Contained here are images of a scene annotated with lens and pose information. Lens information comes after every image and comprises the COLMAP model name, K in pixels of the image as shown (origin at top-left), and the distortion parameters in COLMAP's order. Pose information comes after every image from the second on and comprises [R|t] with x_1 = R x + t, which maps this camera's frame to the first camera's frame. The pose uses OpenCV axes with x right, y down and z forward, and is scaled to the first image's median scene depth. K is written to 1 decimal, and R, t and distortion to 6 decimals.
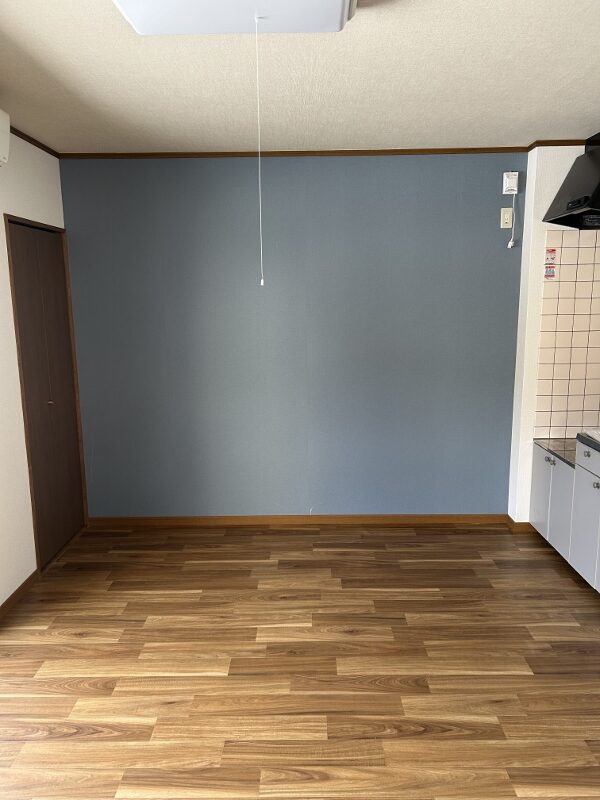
lens RADIAL K [[606.0, 0, 300.0], [0, 606.0, 400.0], [0, 0, 1]] dist [0.051413, -0.045048]
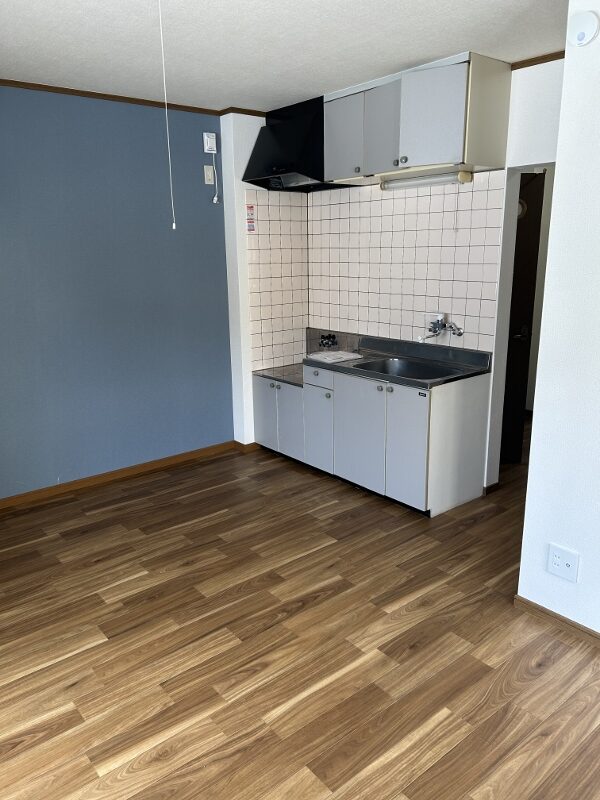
lens RADIAL K [[606.0, 0, 300.0], [0, 606.0, 400.0], [0, 0, 1]] dist [0.051413, -0.045048]
pose [[0.766218, -0.157942, 0.622868, -0.368242], [0.115822, 0.987392, 0.107898, 0.004230], [-0.632056, -0.010532, 0.774851, 0.049608]]
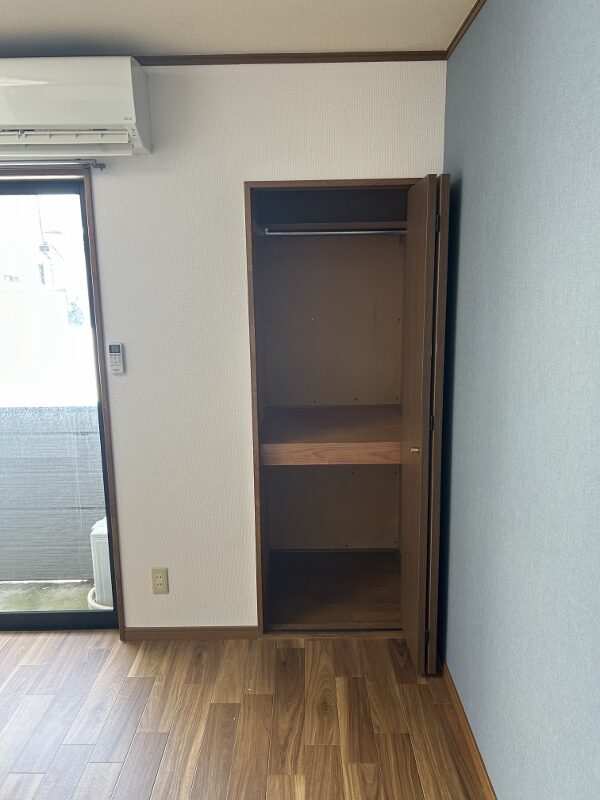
lens RADIAL K [[606.0, 0, 300.0], [0, 606.0, 400.0], [0, 0, 1]] dist [0.051413, -0.045048]
pose [[0.001471, 0.195564, -0.980690, 0.349698], [-0.155302, 0.968837, 0.192968, -0.204939], [0.987866, 0.152019, 0.031797, 1.131110]]
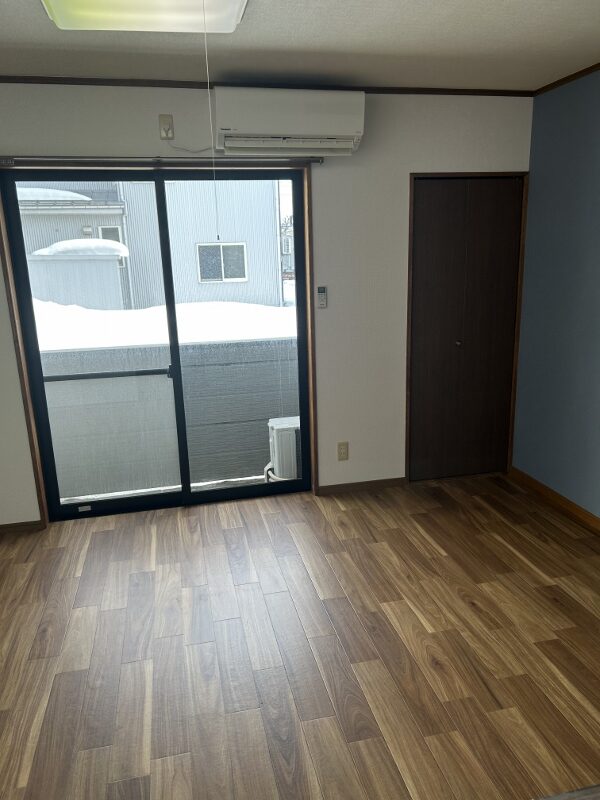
lens RADIAL K [[601.6, 0, 300.0], [0, 601.6, 400.0], [0, 0, 1]] dist [0.091692, -0.096645]
pose [[0.225734, 0.233725, -0.945736, 0.702843], [-0.138653, 0.968618, 0.206285, -0.100305], [0.964271, 0.084564, 0.251057, 0.563820]]
